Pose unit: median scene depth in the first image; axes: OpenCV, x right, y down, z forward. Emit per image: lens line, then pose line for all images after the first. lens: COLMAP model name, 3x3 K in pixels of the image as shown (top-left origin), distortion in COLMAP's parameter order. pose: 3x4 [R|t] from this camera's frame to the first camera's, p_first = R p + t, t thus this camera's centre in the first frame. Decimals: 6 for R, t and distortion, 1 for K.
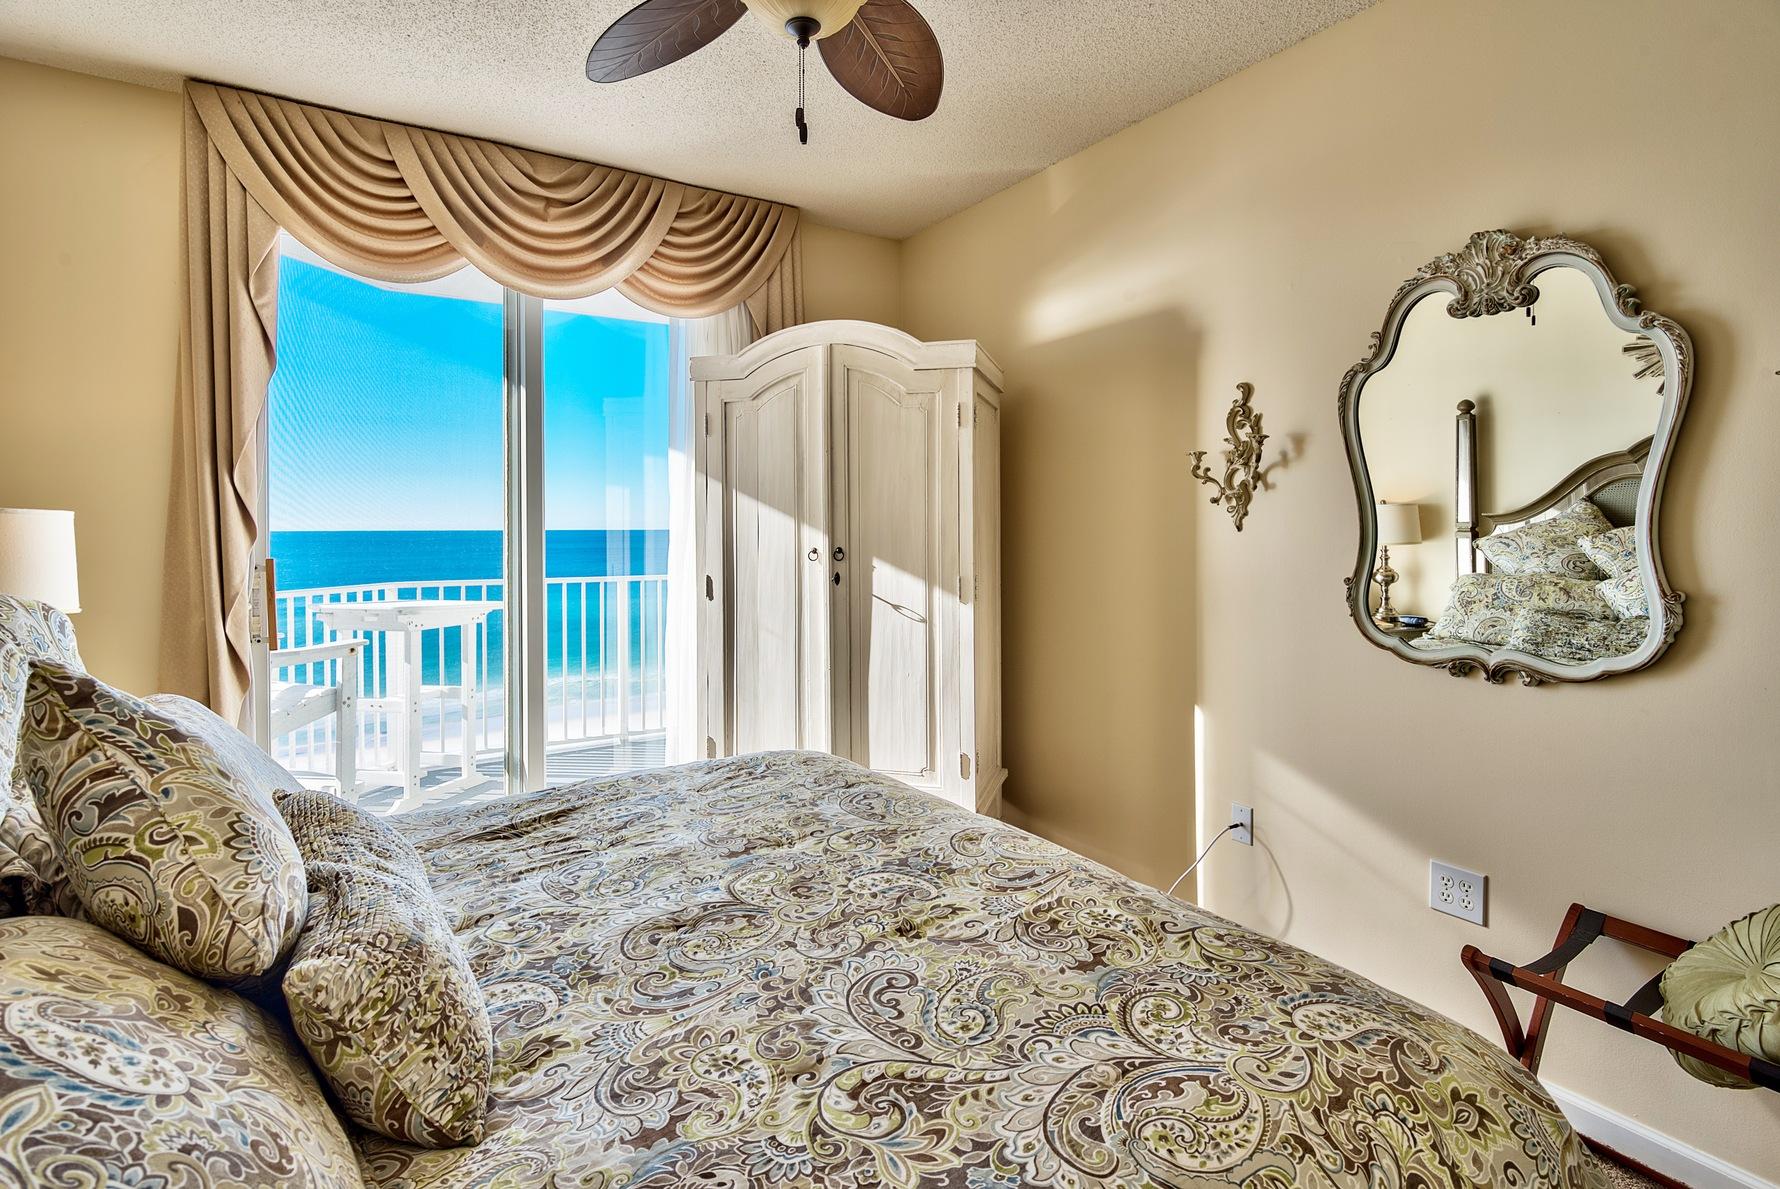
lens RADIAL K [[879.3, 0, 888.2], [0, 879.3, 539.5], [0, 0, 1]] dist [-0.002476, 0.000710]
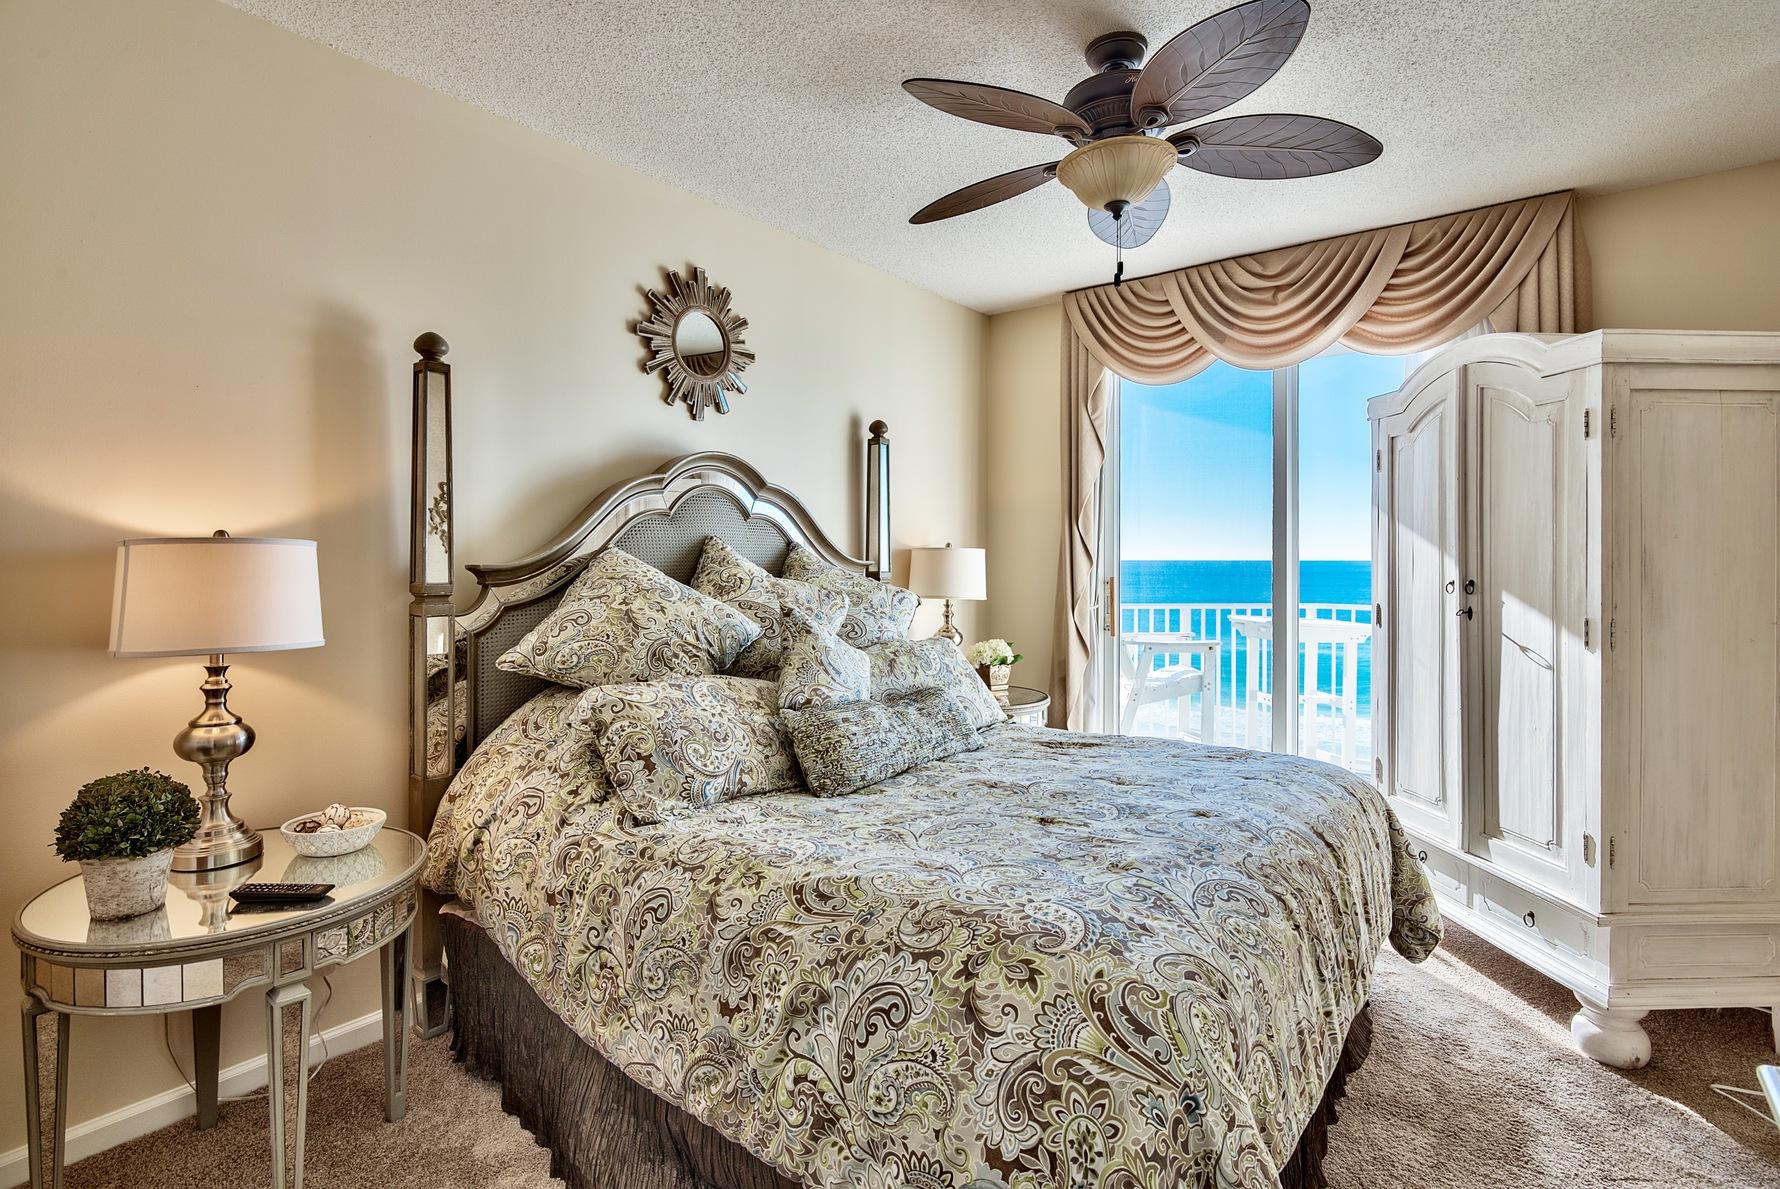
lens RADIAL K [[879.3, 0, 887.0], [0, 879.3, 560.6], [0, 0, 1]] dist [-0.002476, 0.000710]
pose [[0.330993, 0.006190, -0.943613, 0.625261], [-0.016371, 0.999866, 0.000817, -0.001885], [0.943491, 0.015178, 0.331050, 0.103608]]
